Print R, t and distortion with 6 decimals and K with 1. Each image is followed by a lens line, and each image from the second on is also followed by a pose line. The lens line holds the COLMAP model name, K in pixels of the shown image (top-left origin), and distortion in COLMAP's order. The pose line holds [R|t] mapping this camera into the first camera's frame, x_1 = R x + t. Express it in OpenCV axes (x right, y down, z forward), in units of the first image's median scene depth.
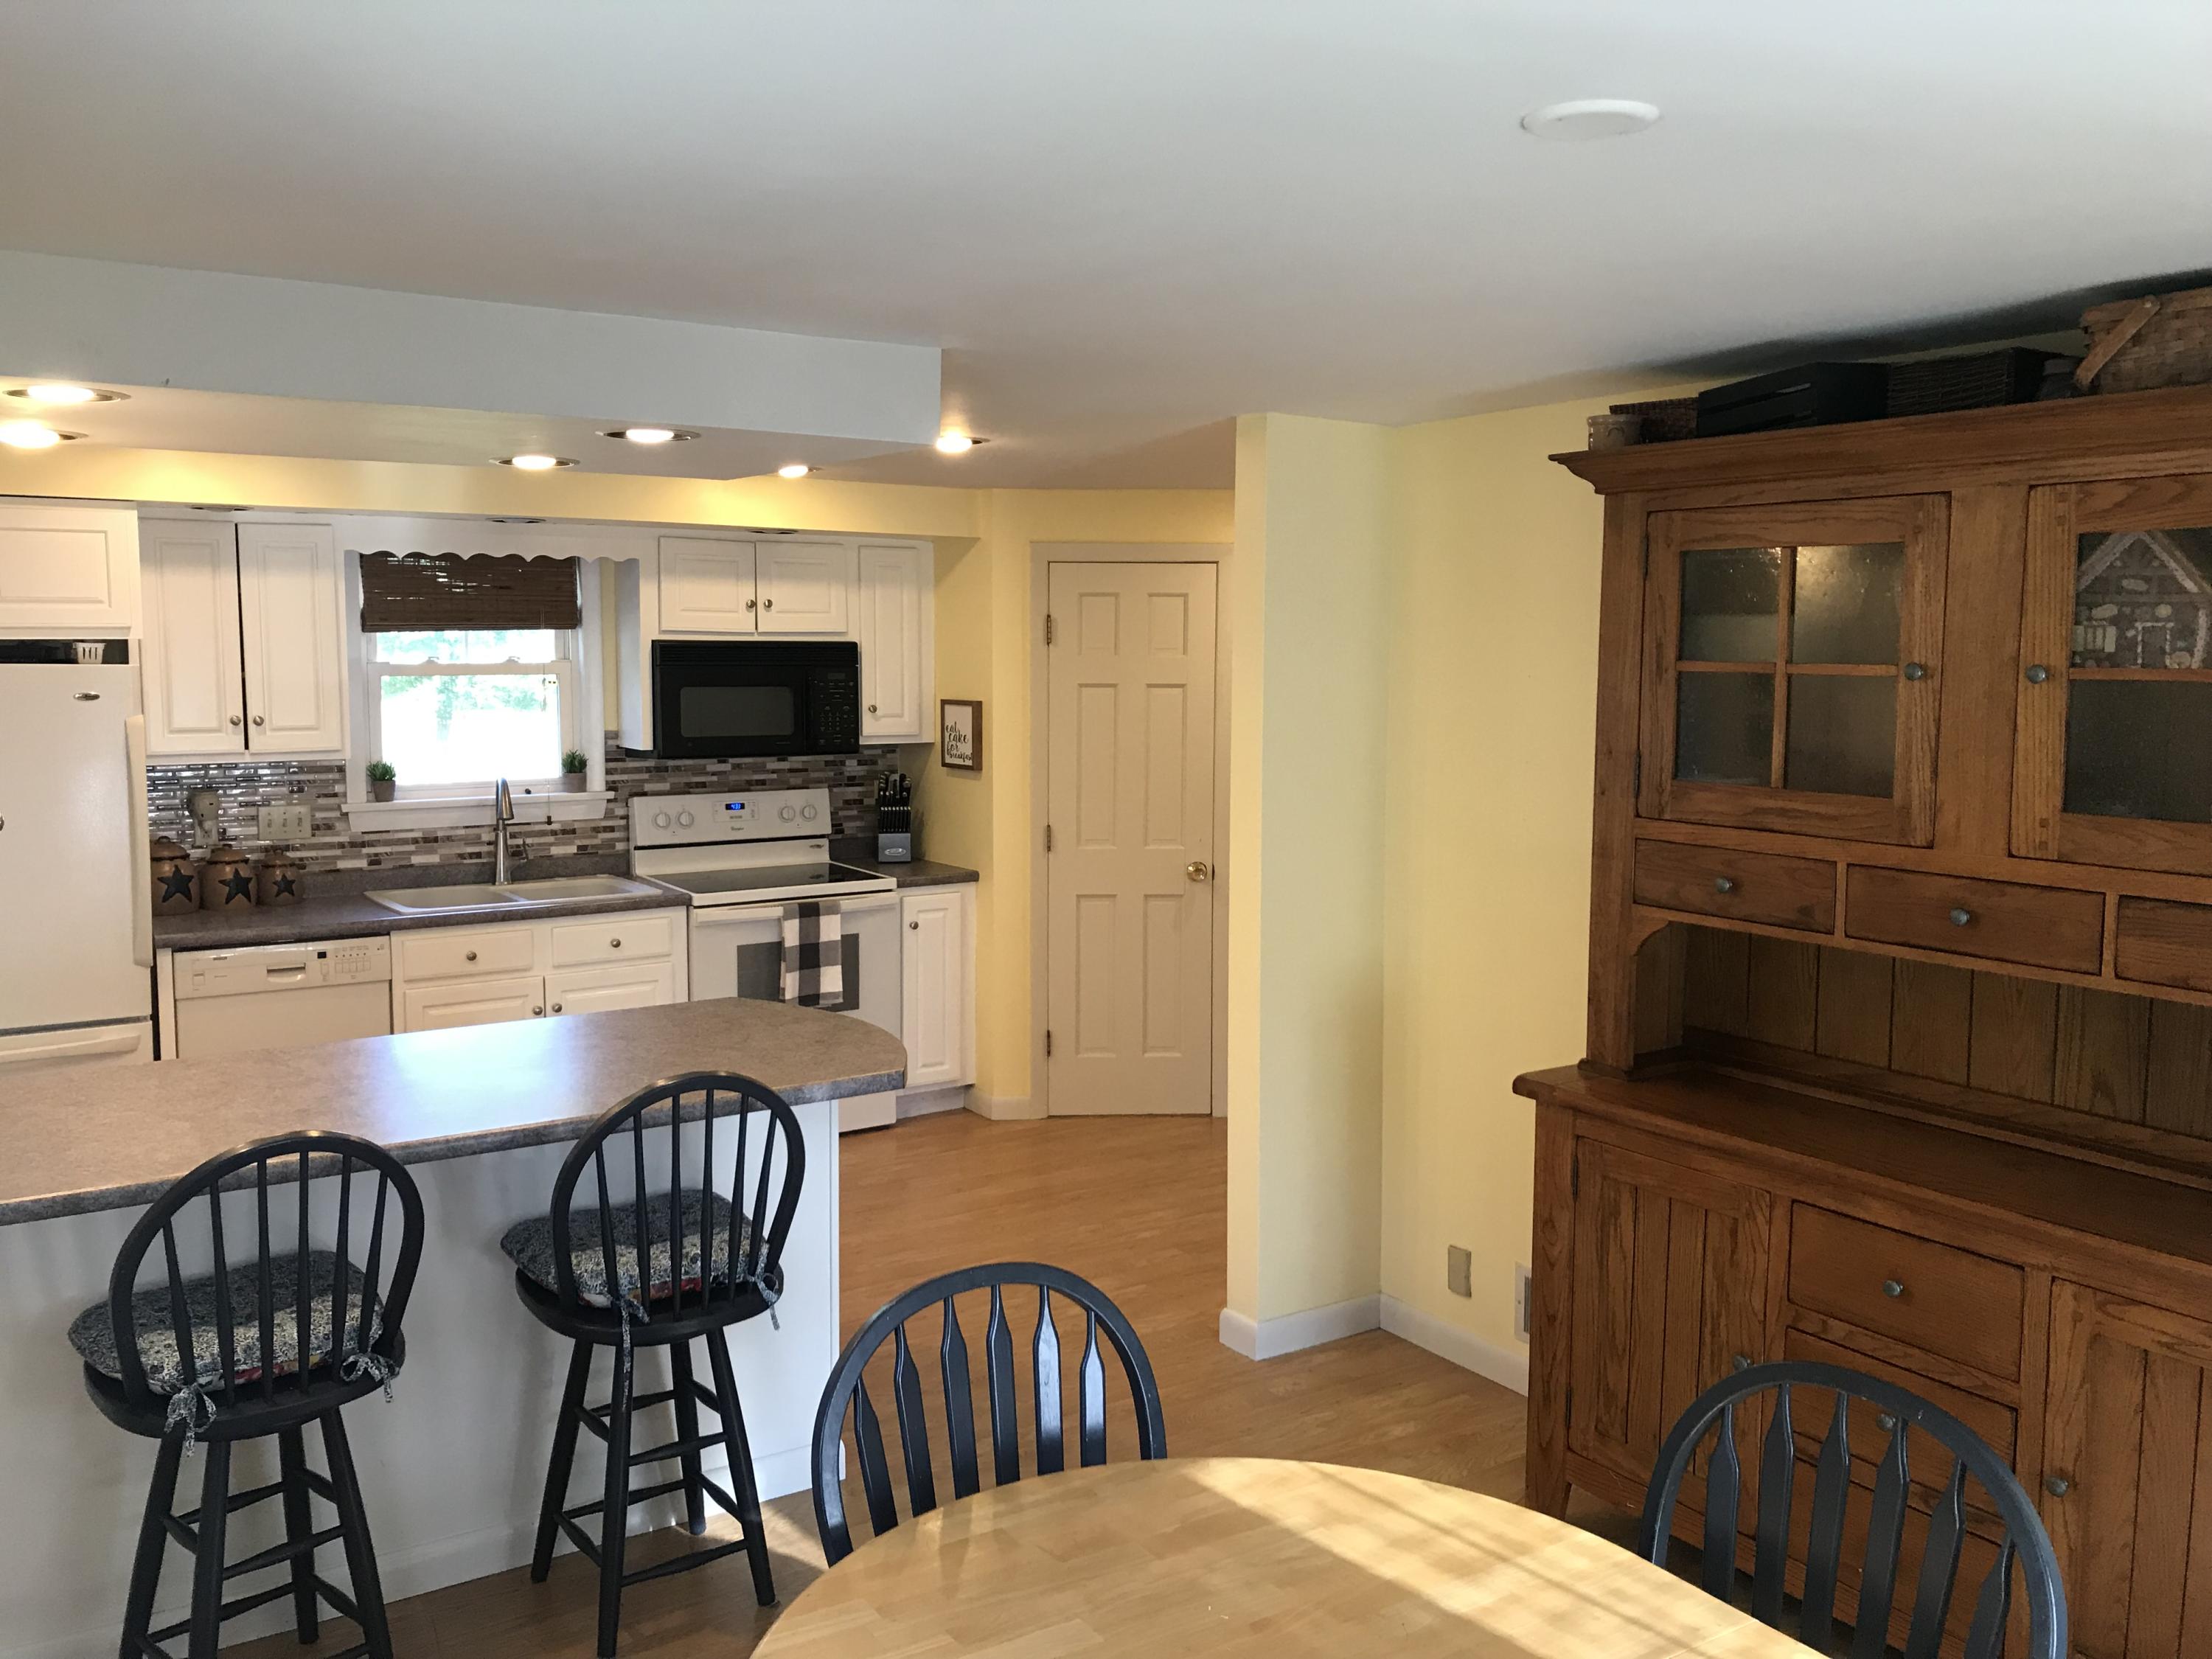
lens RADIAL K [[1810.0, 0, 1080.1], [0, 1810.0, 809.5], [0, 0, 1]] dist [0.041149, -0.056188]
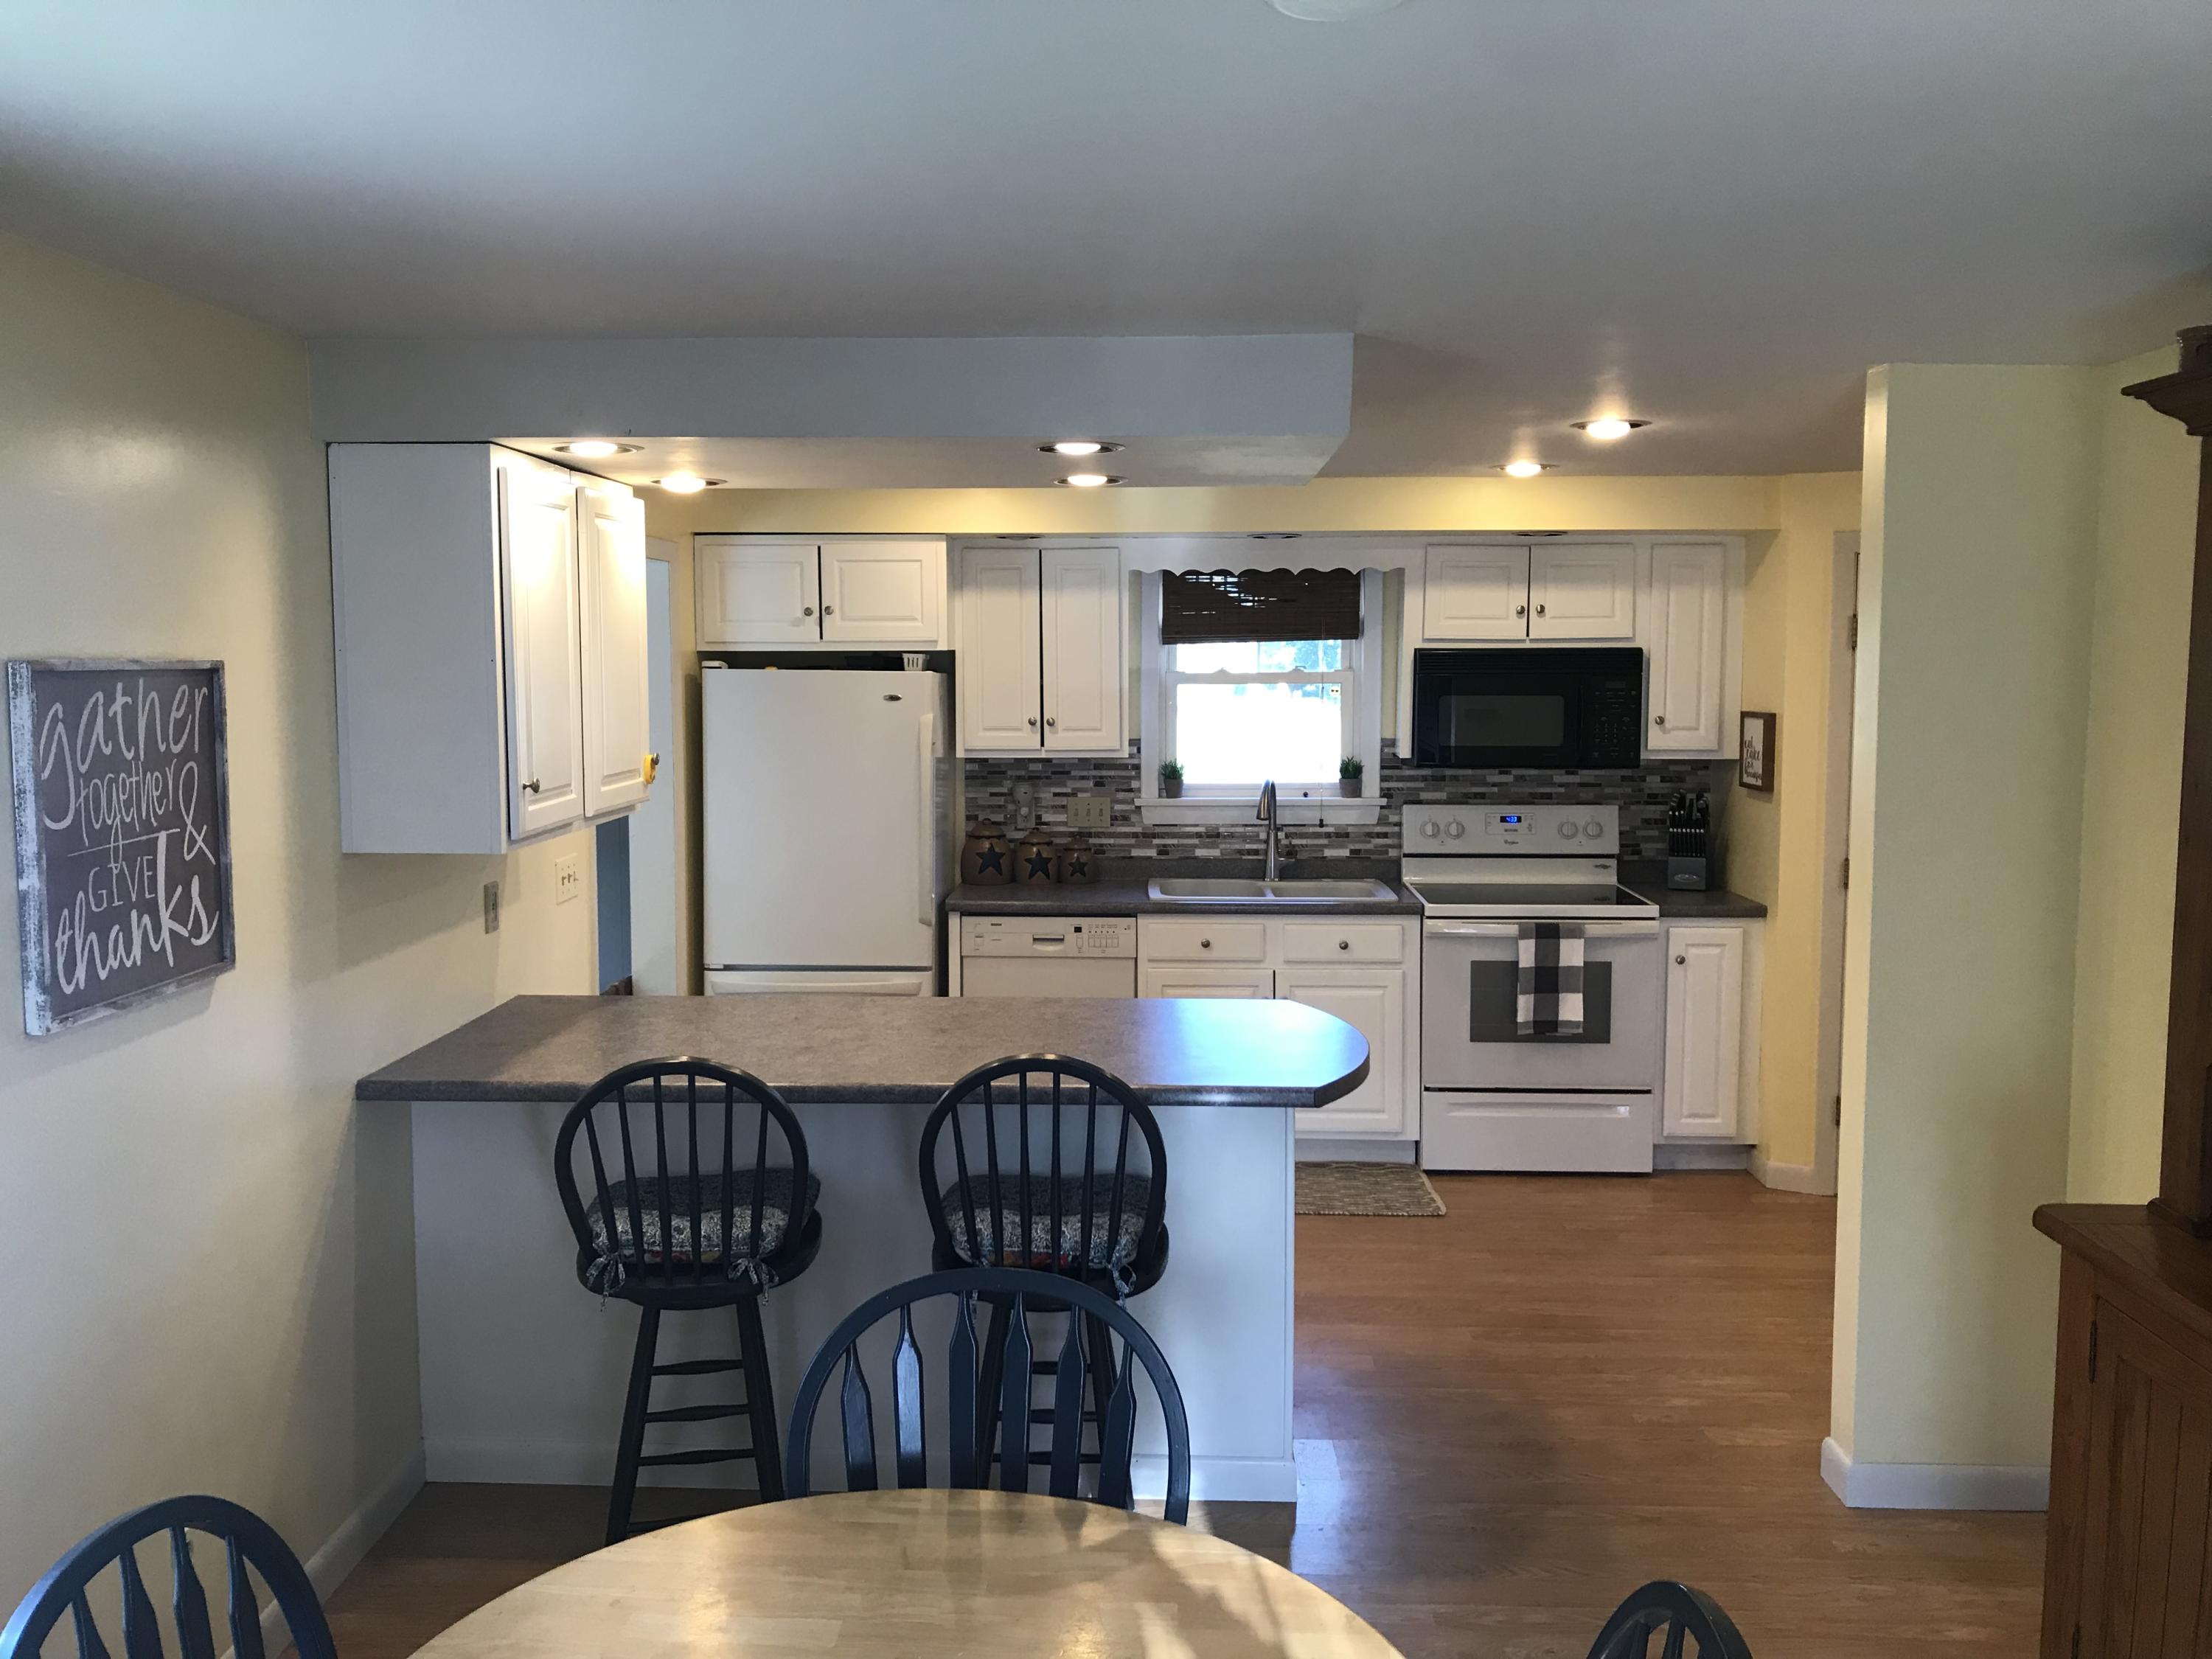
lens RADIAL K [[1810.0, 0, 1060.6], [0, 1810.0, 821.2], [0, 0, 1]] dist [0.041149, -0.056188]
pose [[0.809524, 0.050117, -0.584944, 0.198006], [-0.051214, 0.998580, 0.014680, -0.002791], [0.584849, 0.018074, 0.810941, 0.076433]]
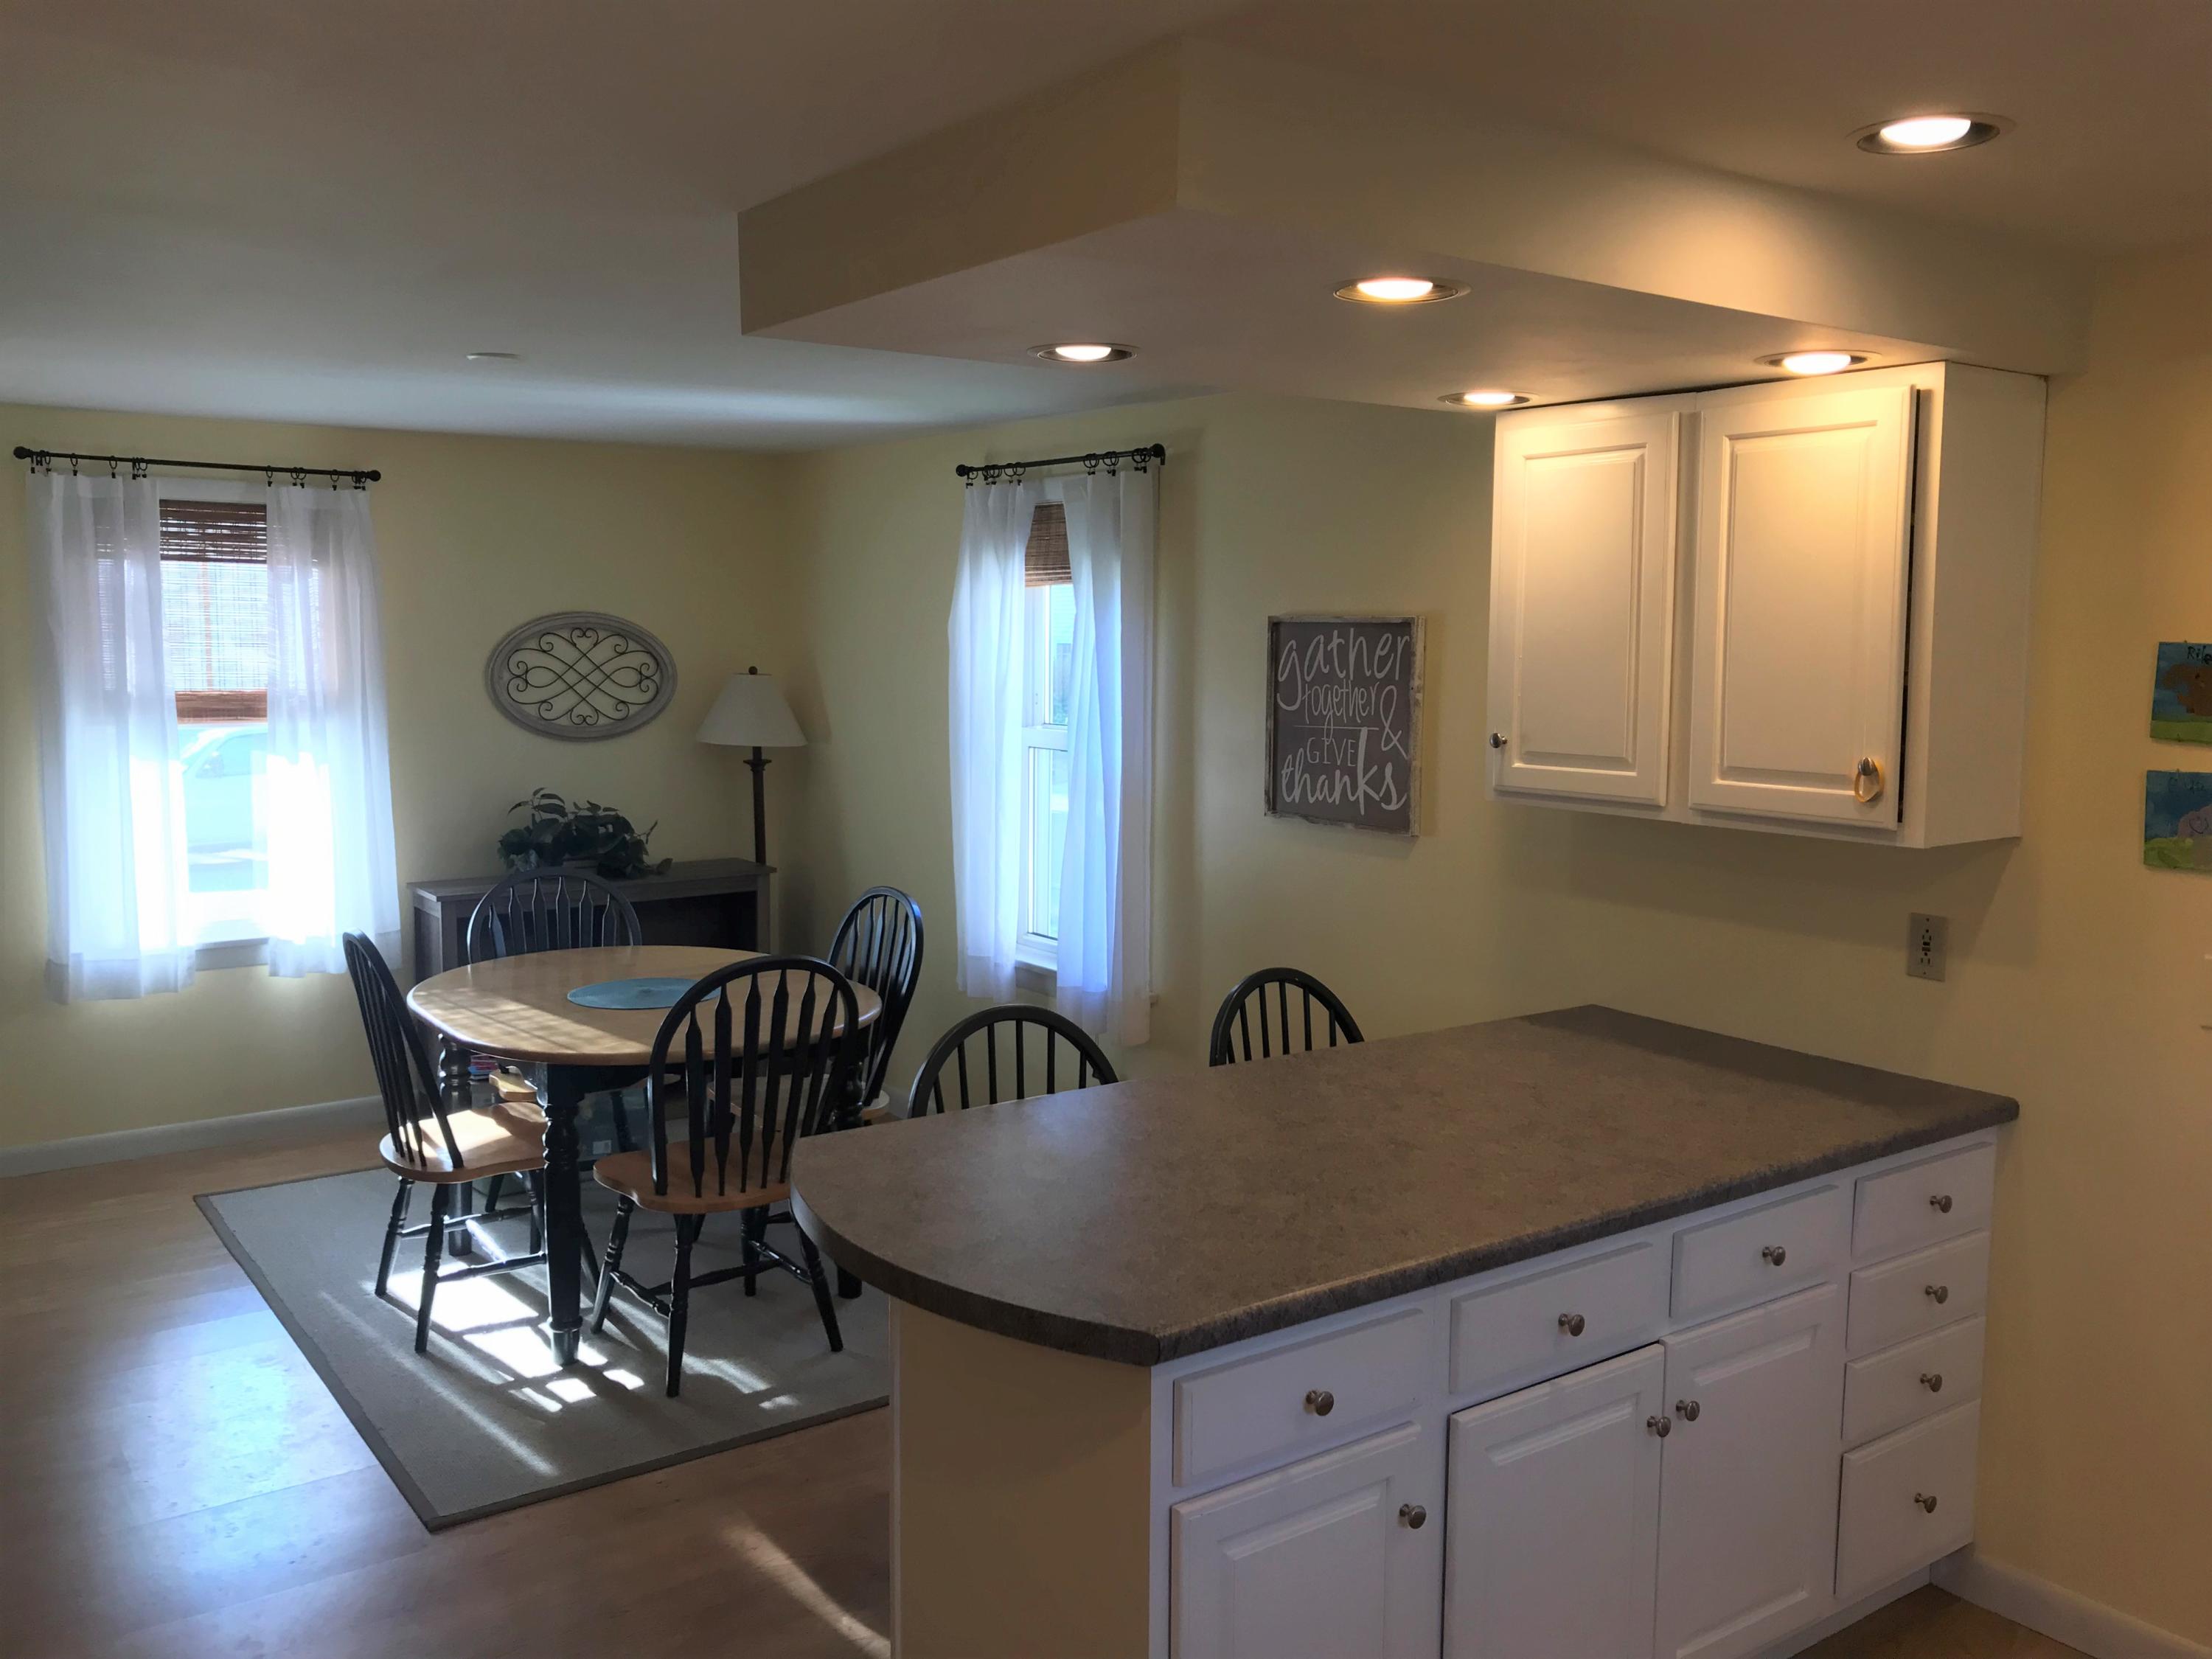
lens RADIAL K [[1810.0, 0, 1125.0], [0, 1810.0, 789.7], [0, 0, 1]] dist [0.041149, -0.056188]
pose [[-0.997854, -0.009804, -0.064734, -0.109867], [-0.021648, 0.982521, 0.184890, -0.085744], [0.061789, 0.185895, -0.980625, 0.997627]]
